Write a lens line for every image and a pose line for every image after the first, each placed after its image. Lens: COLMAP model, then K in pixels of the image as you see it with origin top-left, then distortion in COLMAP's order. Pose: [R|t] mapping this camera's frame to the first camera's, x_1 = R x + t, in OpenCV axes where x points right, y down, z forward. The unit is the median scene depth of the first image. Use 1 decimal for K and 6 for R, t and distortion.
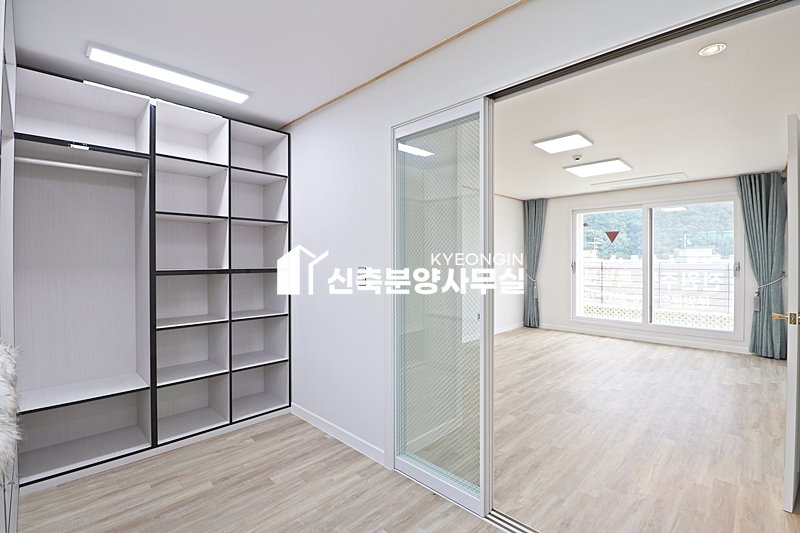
lens RADIAL K [[368.9, 0, 403.1], [0, 368.9, 260.7], [0, 0, 1]] dist [-0.008197, -0.009290]
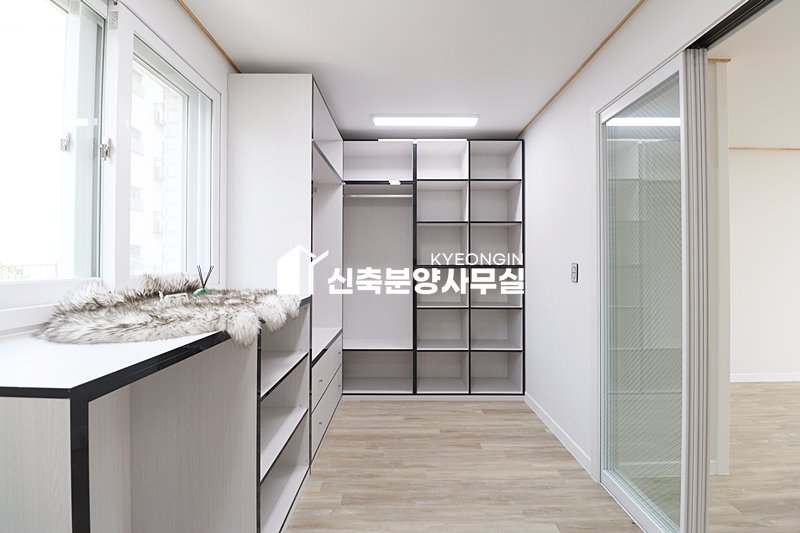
lens RADIAL K [[368.9, 0, 403.1], [0, 368.9, 260.7], [0, 0, 1]] dist [-0.008197, -0.009290]
pose [[0.699941, 0.000376, -0.714200, 0.273566], [-0.003880, 0.999987, -0.003276, 0.015654], [0.714190, 0.005064, 0.699934, 0.003236]]
